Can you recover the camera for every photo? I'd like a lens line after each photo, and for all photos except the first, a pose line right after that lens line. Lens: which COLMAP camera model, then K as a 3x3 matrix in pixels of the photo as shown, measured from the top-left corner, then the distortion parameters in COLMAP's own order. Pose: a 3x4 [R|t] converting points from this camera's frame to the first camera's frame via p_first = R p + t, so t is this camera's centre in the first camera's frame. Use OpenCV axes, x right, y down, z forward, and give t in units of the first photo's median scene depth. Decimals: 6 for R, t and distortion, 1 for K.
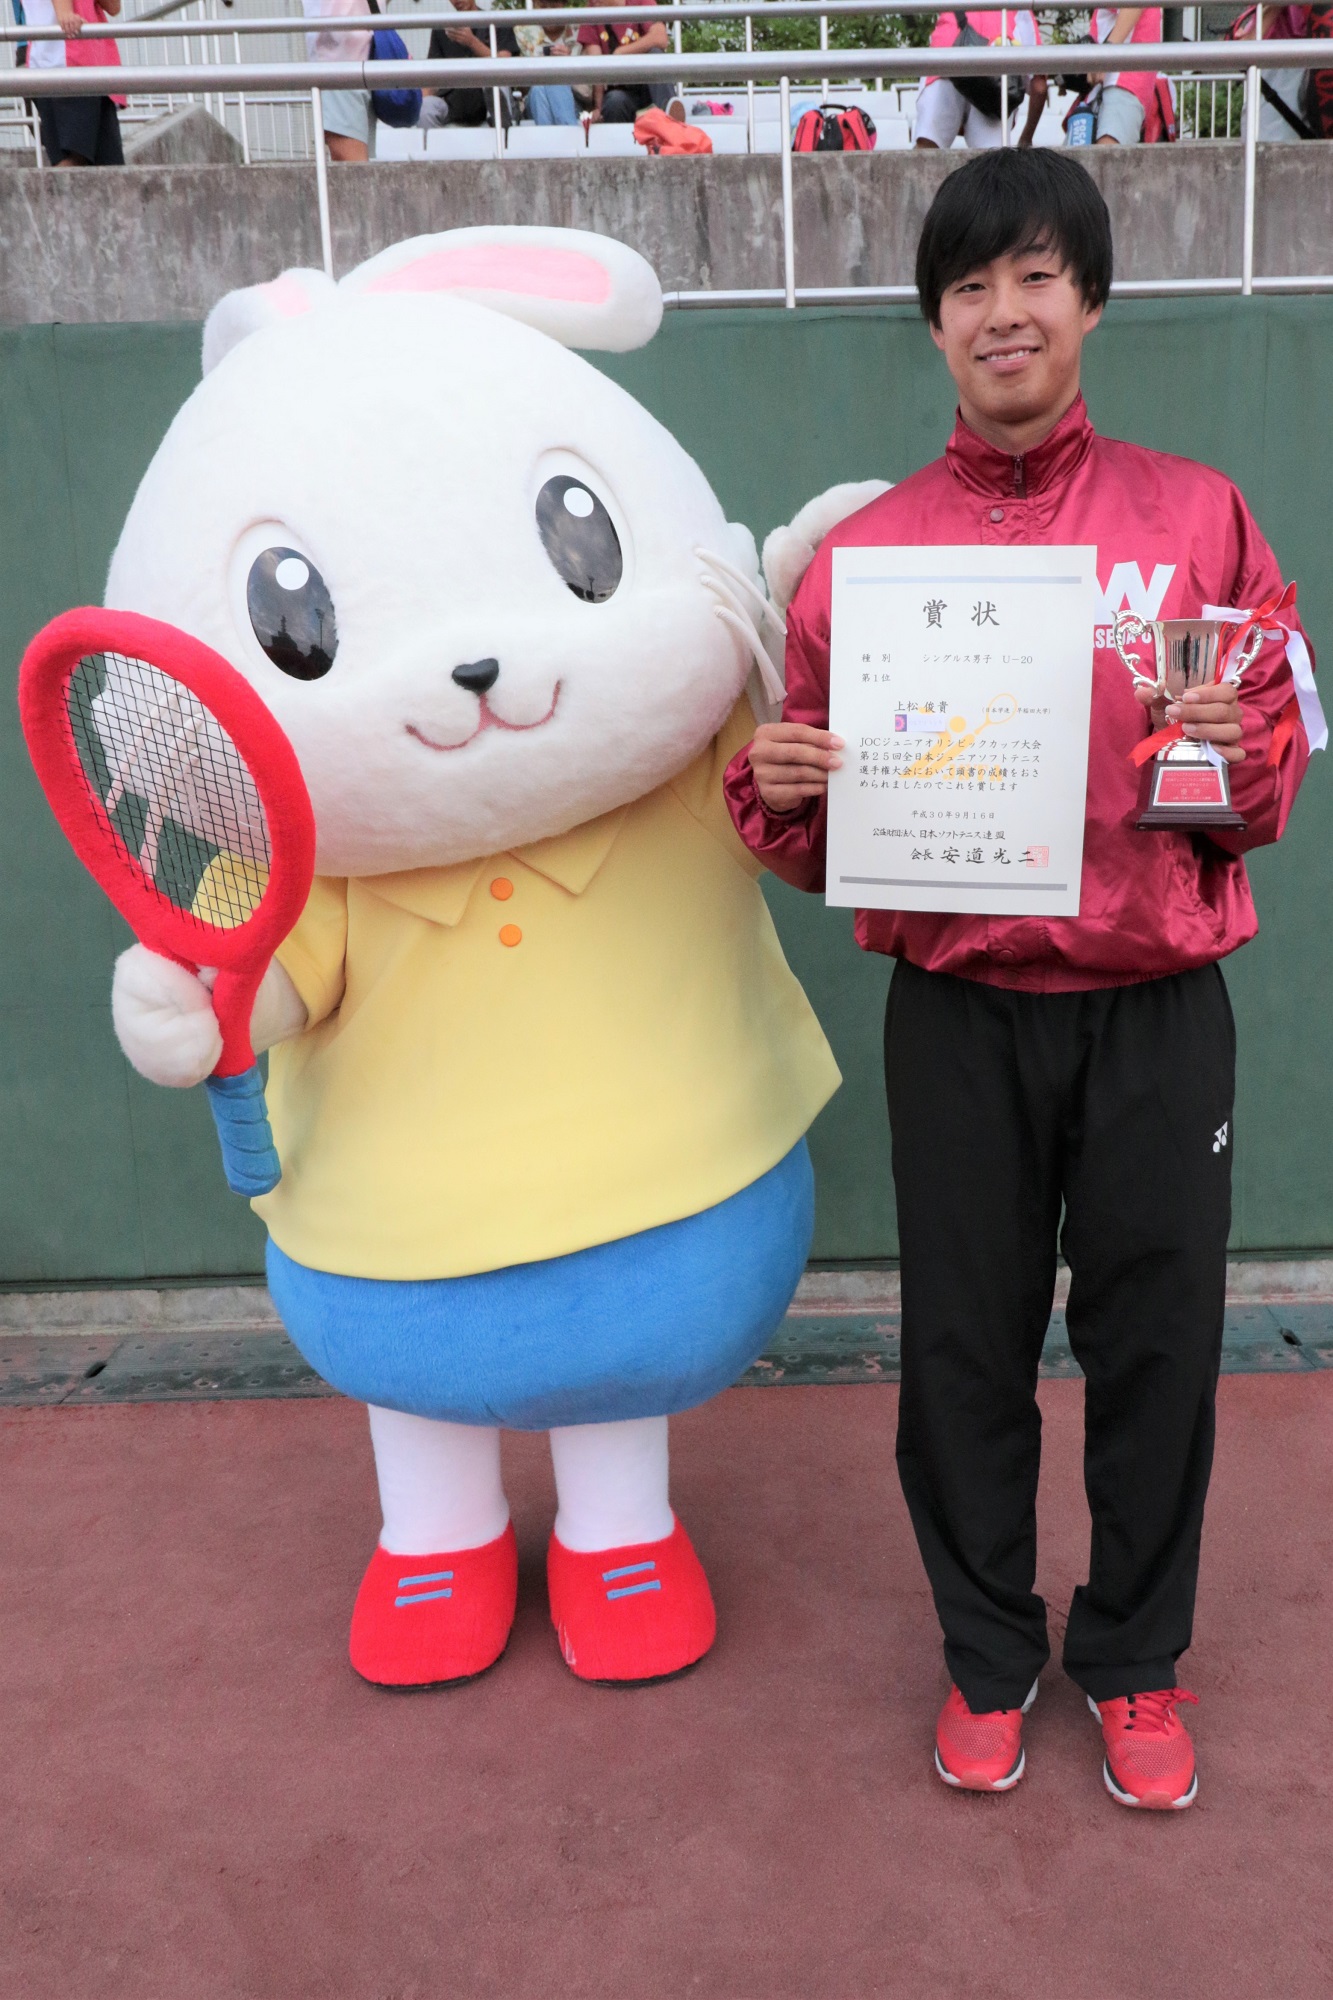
lens RADIAL K [[1629.5, 0, 797.5], [0, 1629.5, 989.7], [0, 0, 1]] dist [0.003106, -0.008693]
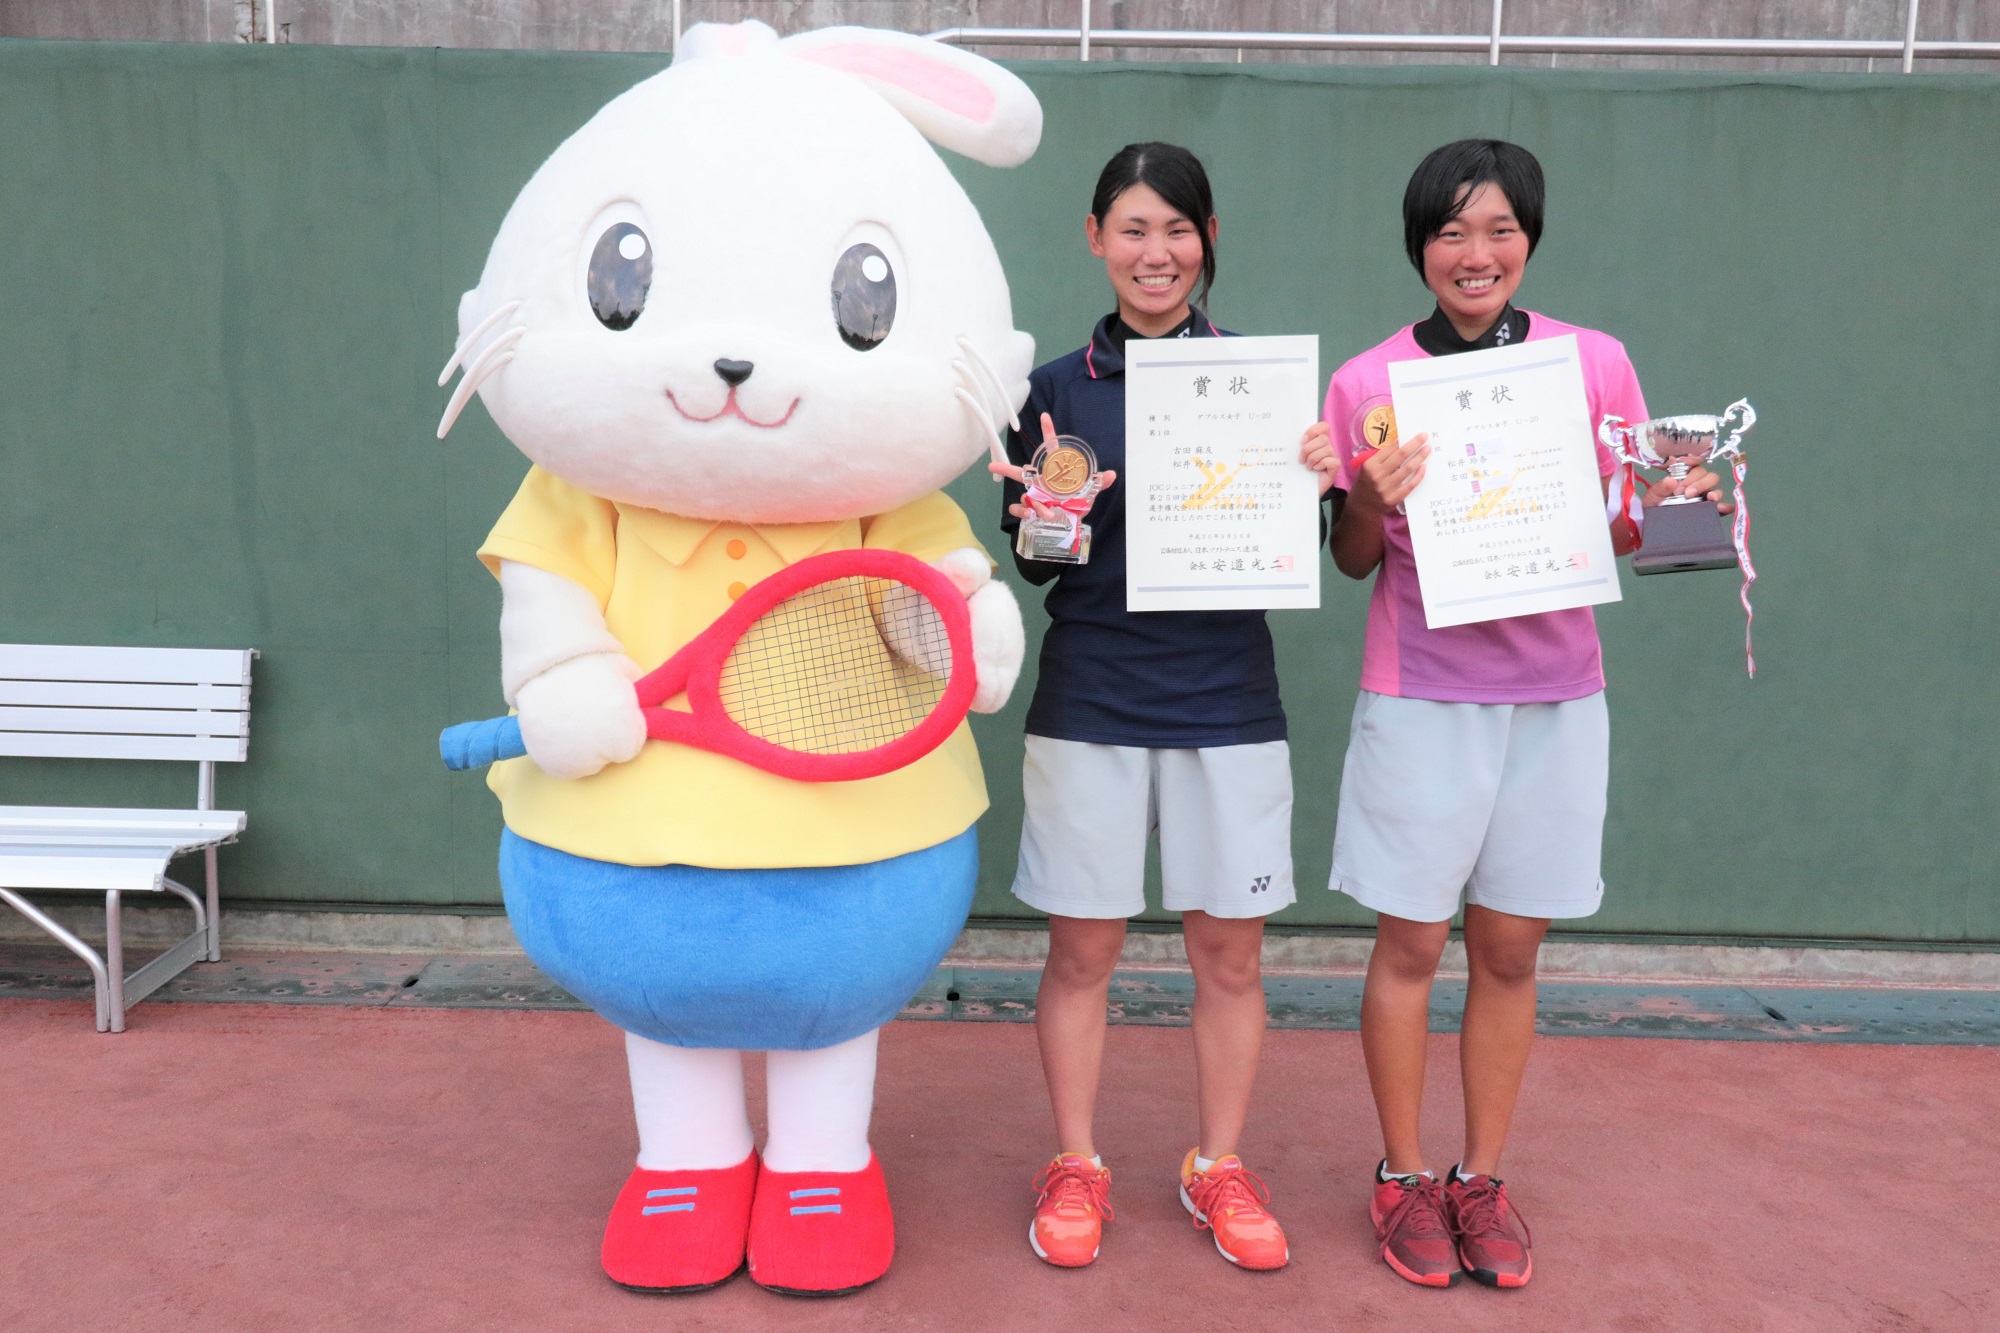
lens RADIAL K [[1710.4, 0, 956.2], [0, 1710.4, 656.7], [0, 0, 1]] dist [0.000989, 0.001759]
pose [[0.998734, 0.046825, -0.018367, -0.049891], [-0.047458, 0.998235, -0.035689, 0.036820], [0.016663, 0.036515, 0.999194, -0.156690]]
